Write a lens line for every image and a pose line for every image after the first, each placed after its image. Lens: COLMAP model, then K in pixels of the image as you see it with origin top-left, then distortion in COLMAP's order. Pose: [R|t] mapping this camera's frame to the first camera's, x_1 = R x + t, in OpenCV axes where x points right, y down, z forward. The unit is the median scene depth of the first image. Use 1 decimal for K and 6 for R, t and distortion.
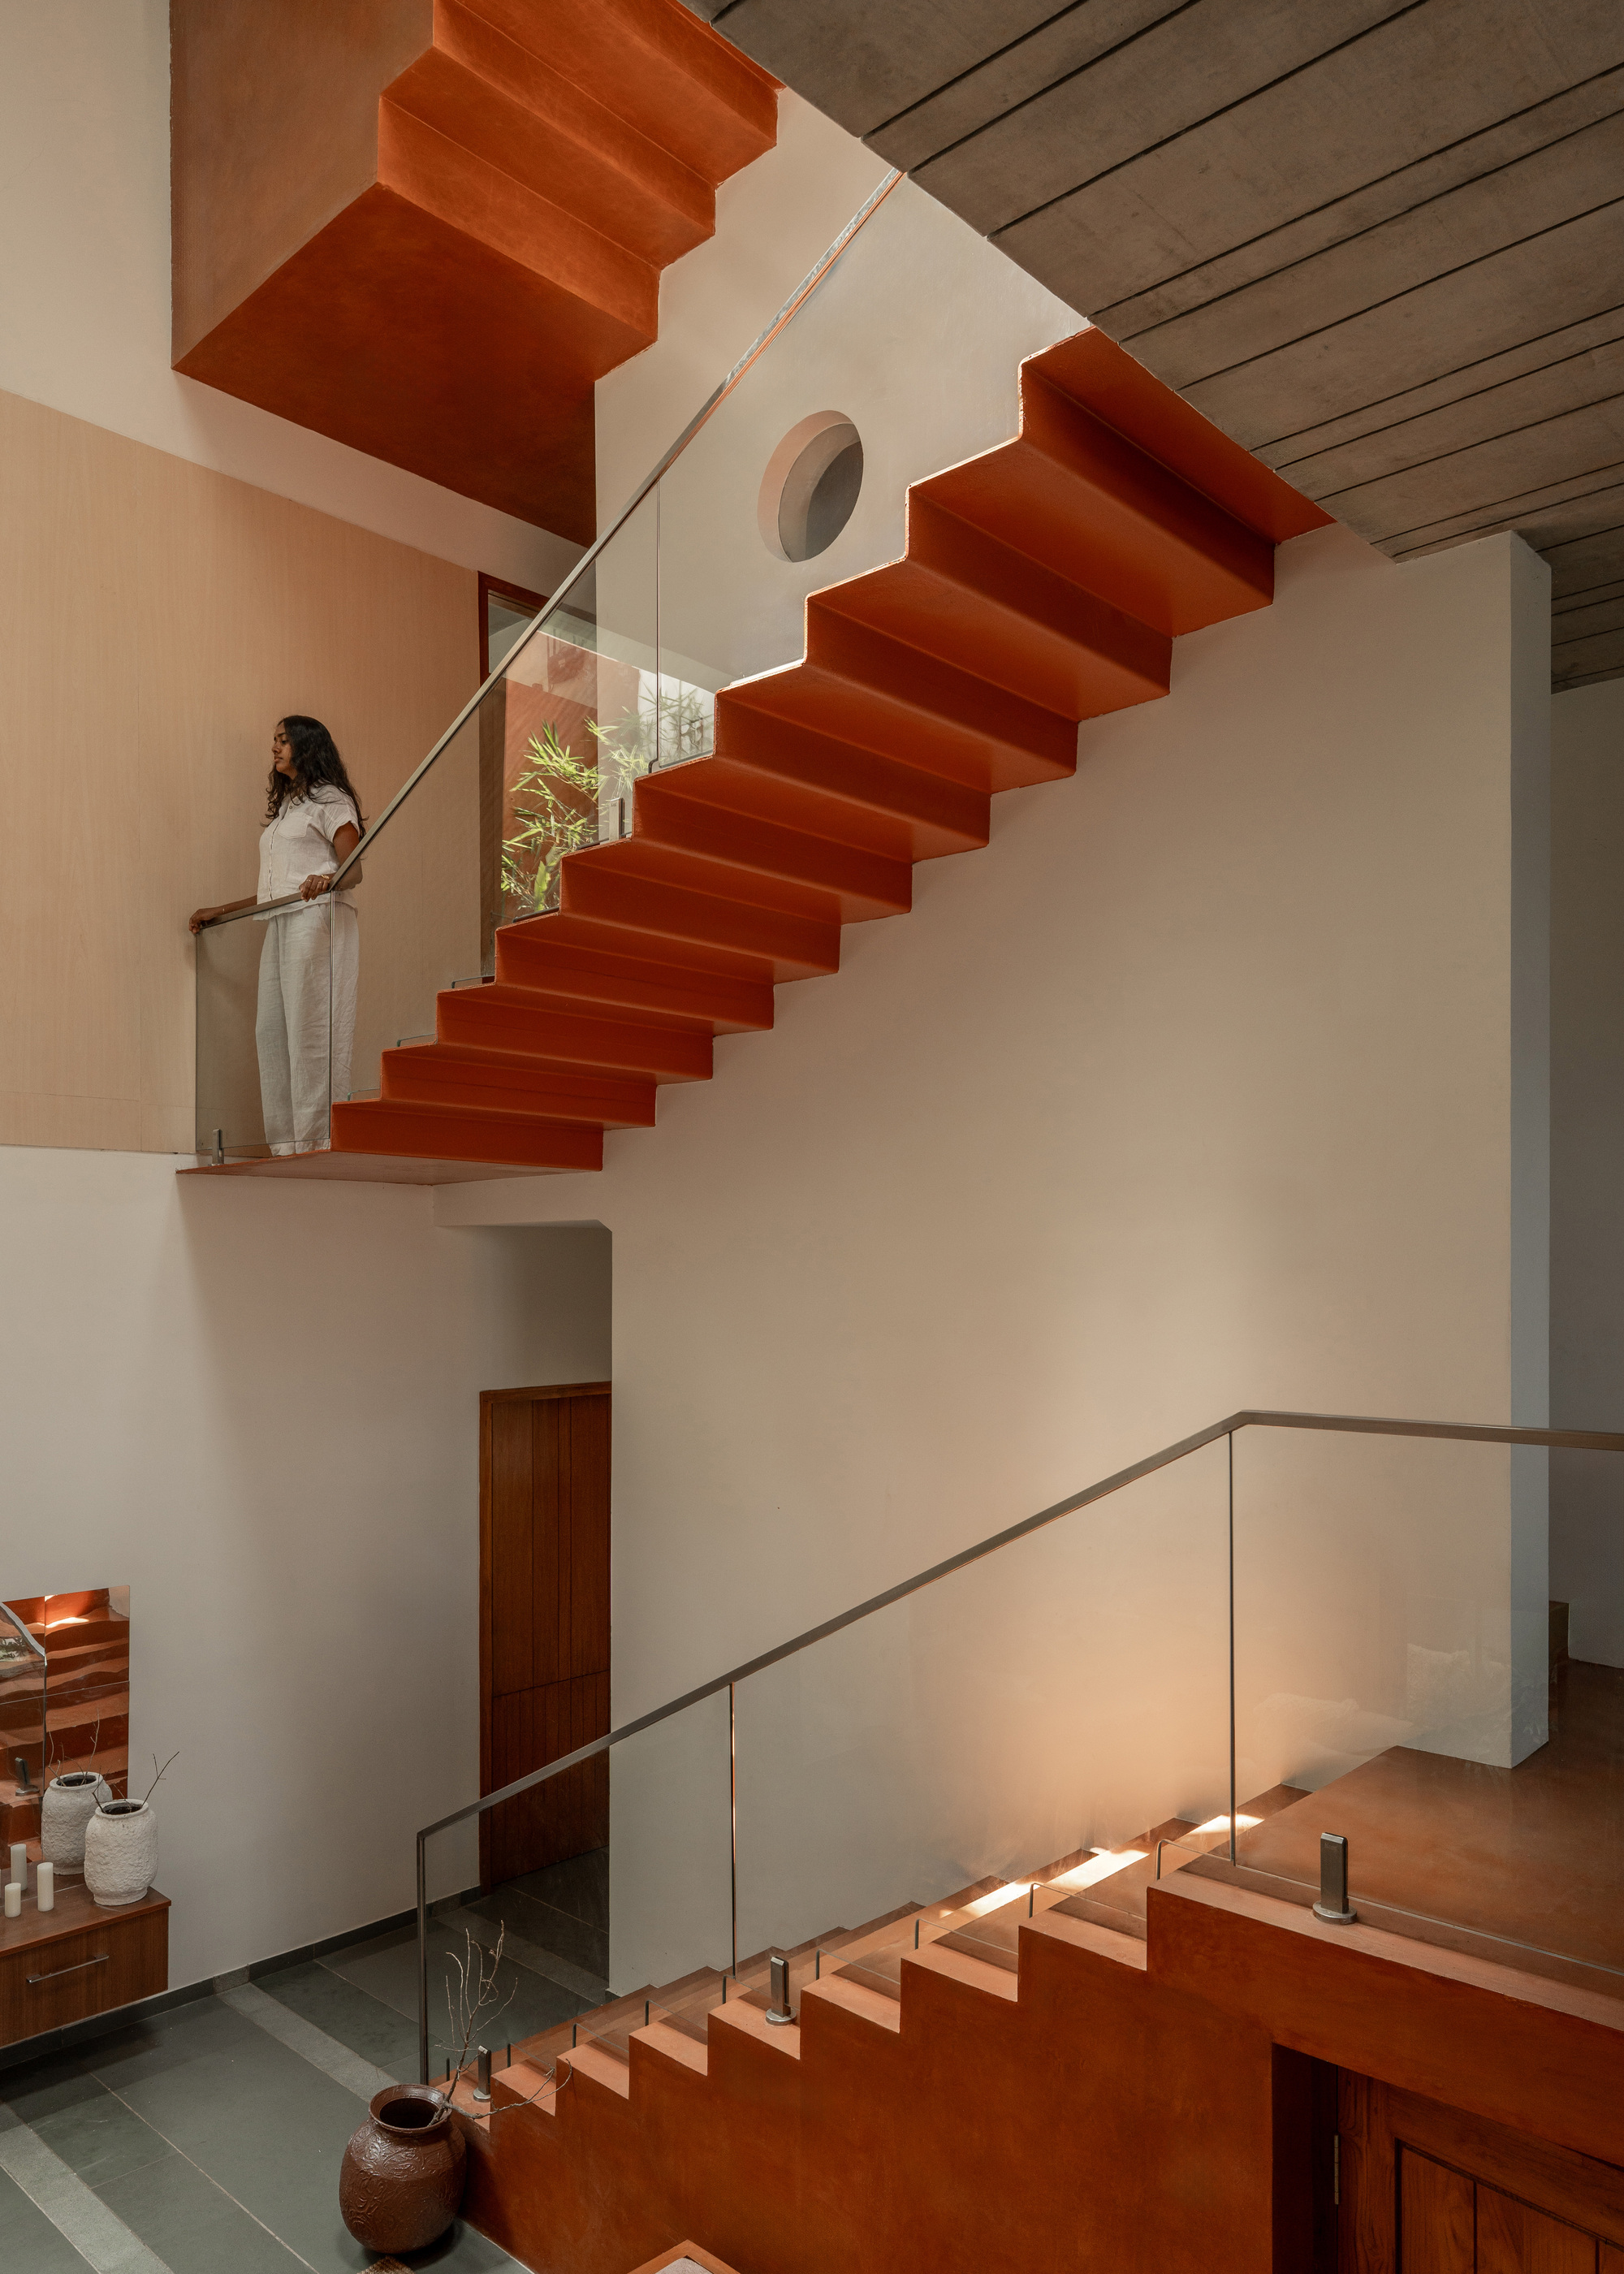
lens RADIAL K [[1565.1, 0, 762.4], [0, 1565.1, 1261.4], [0, 0, 1]] dist [0.003838, -0.003402]
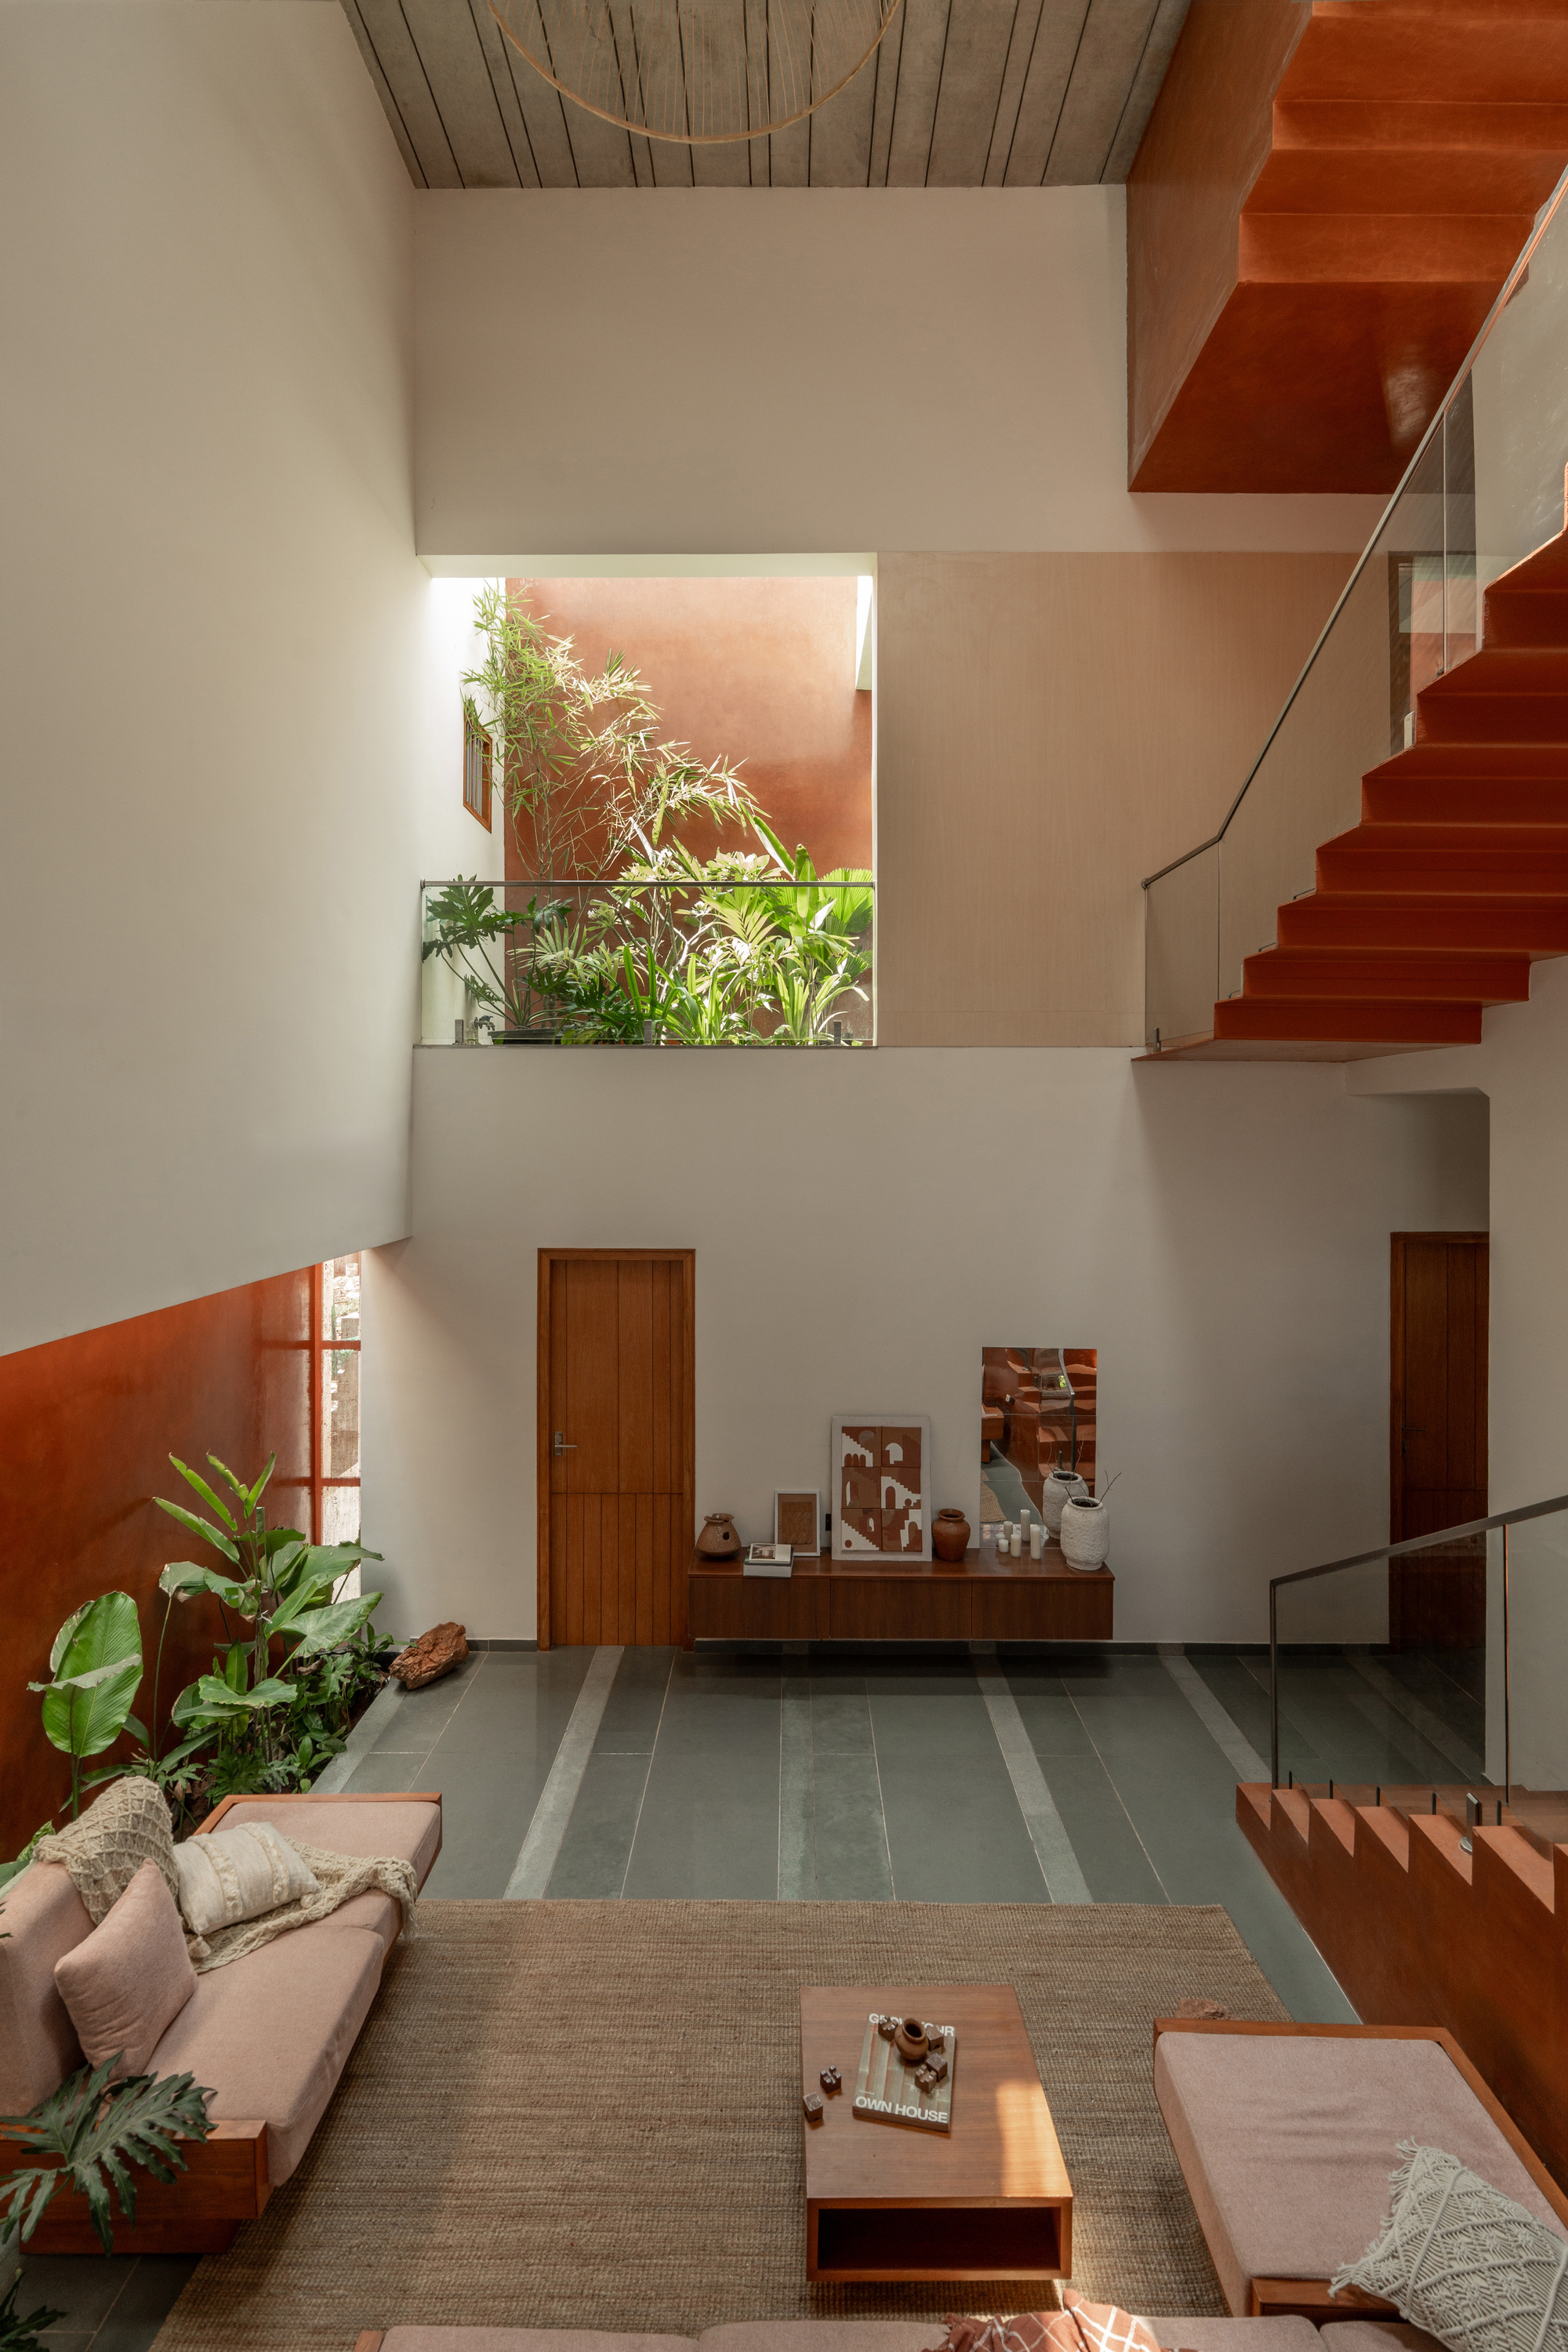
lens RADIAL K [[1093.7, 0, 776.2], [0, 1093.7, 1121.4], [0, 0, 1]] dist [-0.001533, 0.000808]
pose [[0.691697, -0.001003, -0.722187, 0.129954], [-0.001575, 0.999995, -0.002897, 0.001278], [0.722186, 0.003142, 0.691692, 0.104125]]
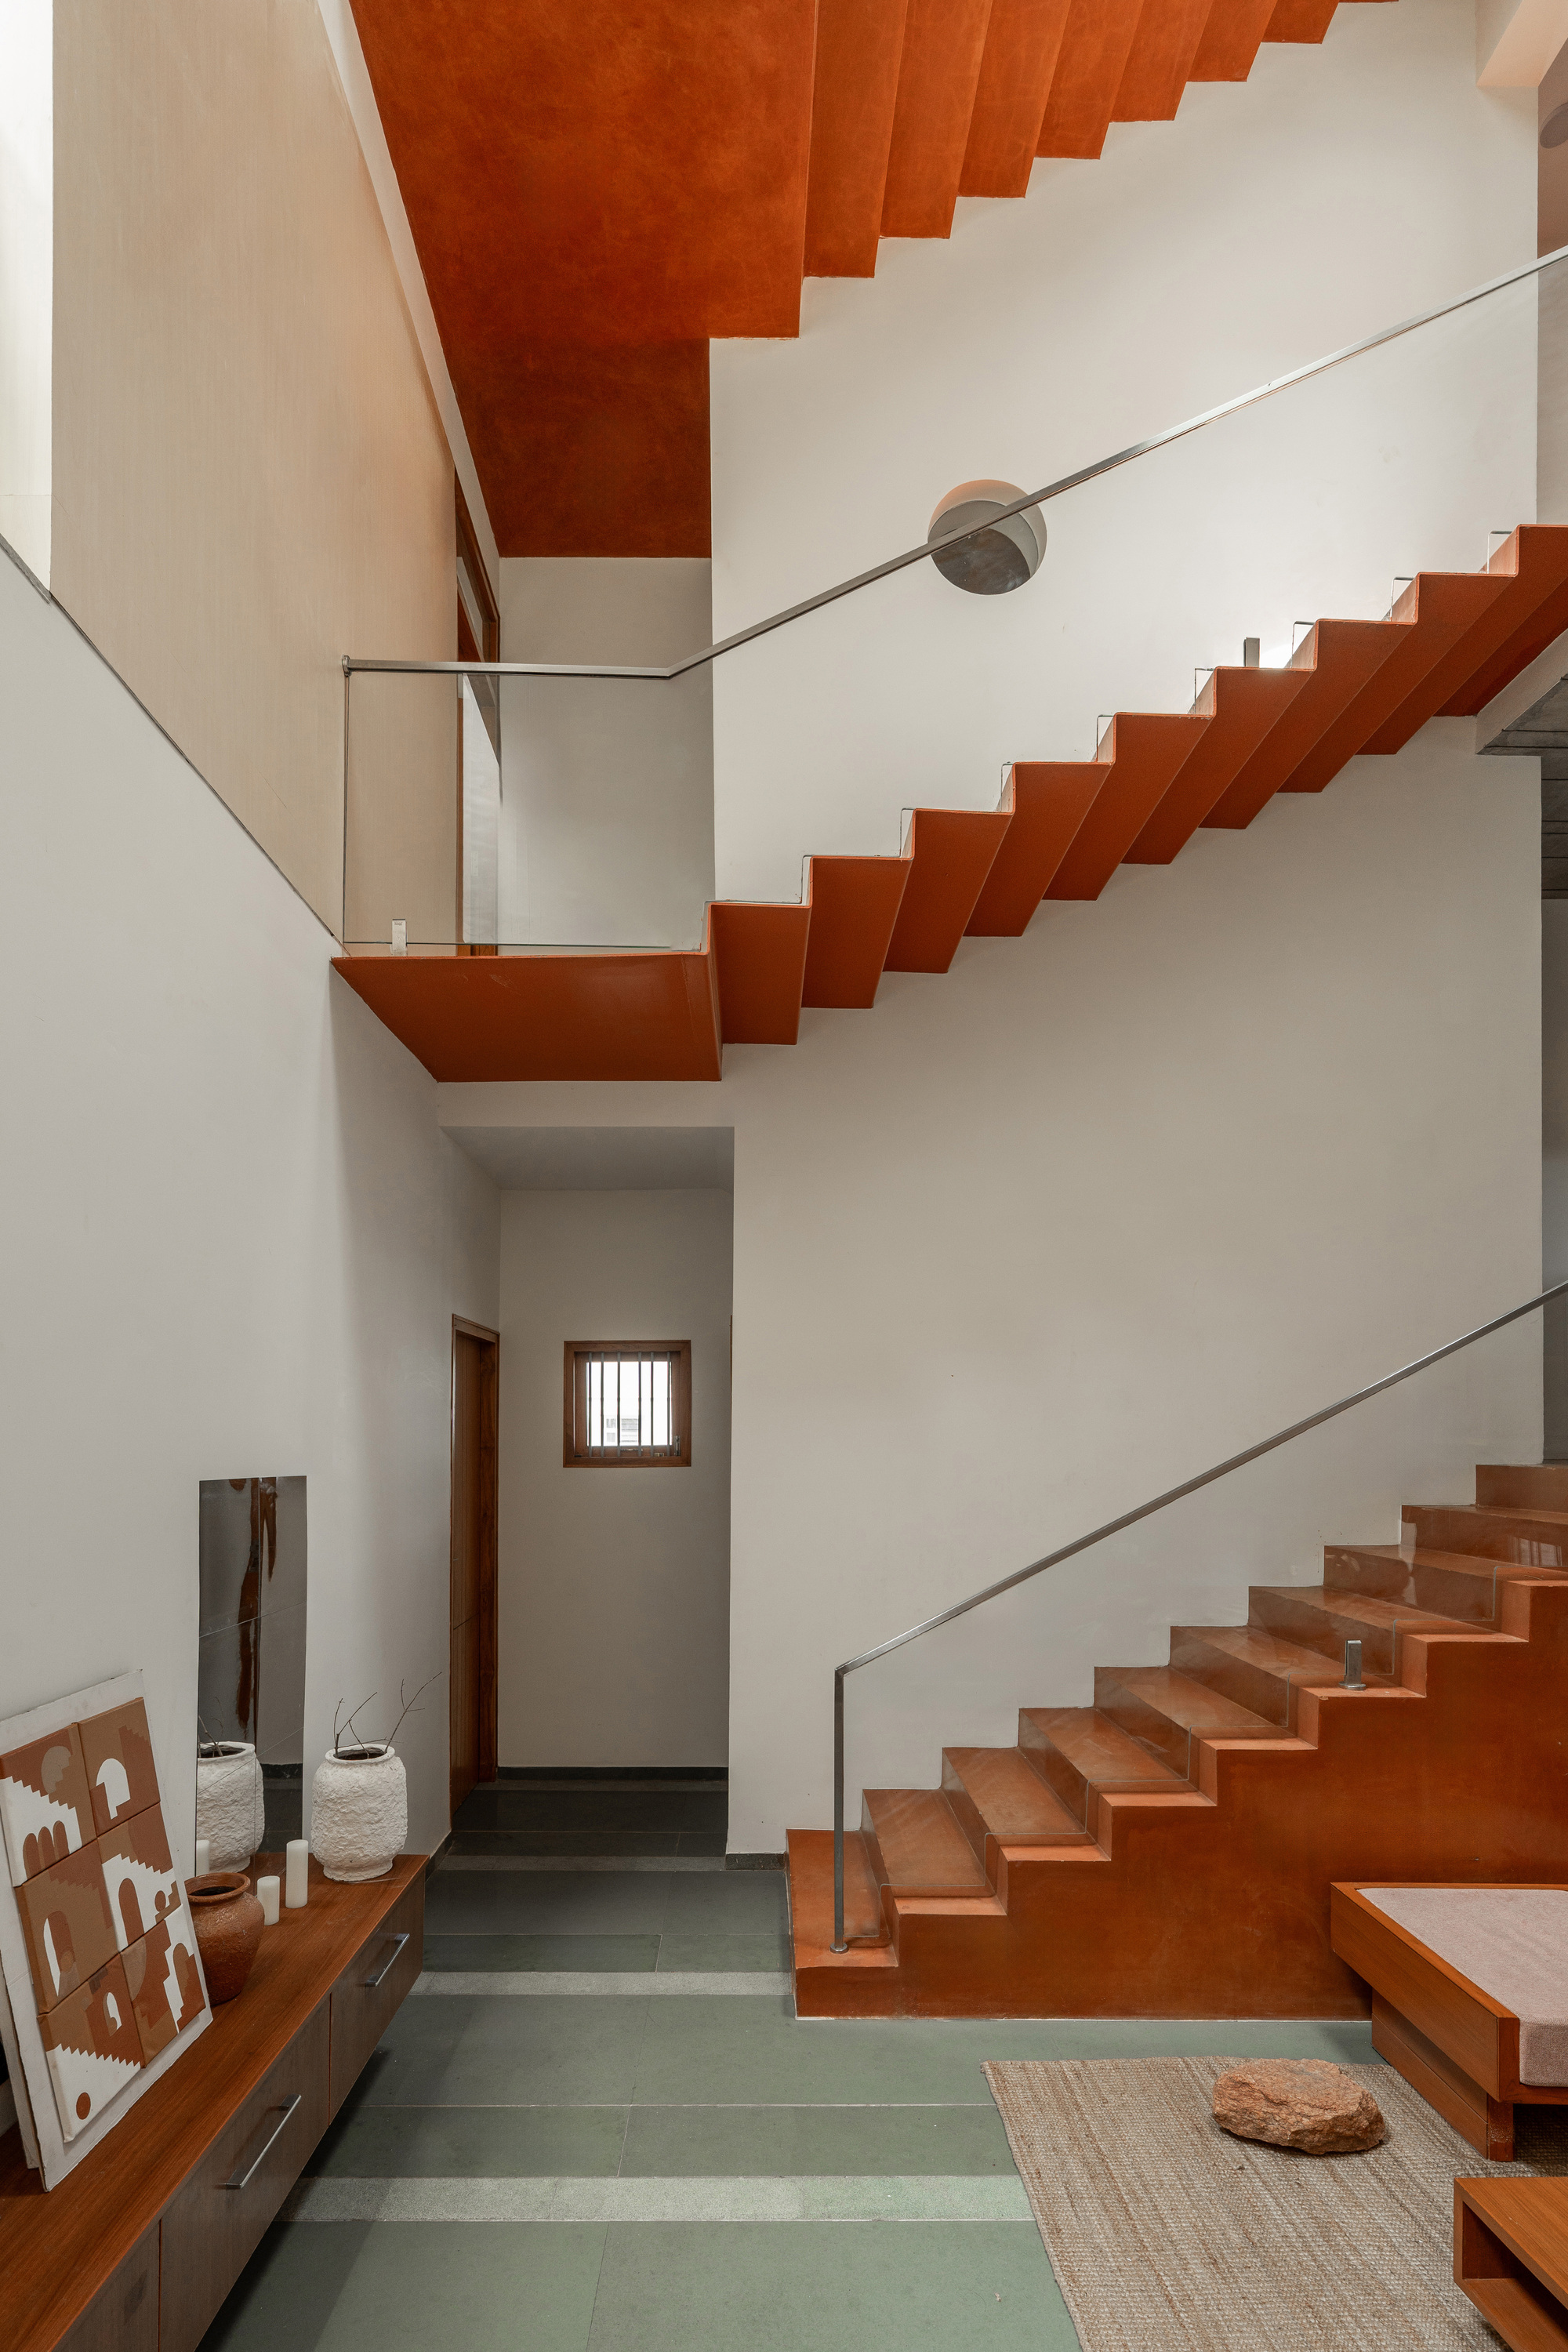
lens RADIAL K [[1093.7, 0, 749.9], [0, 1093.7, 1430.3], [0, 0, 1]] dist [-0.001533, 0.000808]
pose [[0.713582, 0.004816, 0.700555, -0.687830], [-0.003175, 0.999988, -0.003640, 0.205412], [-0.700564, 0.000373, 0.713589, 0.516062]]
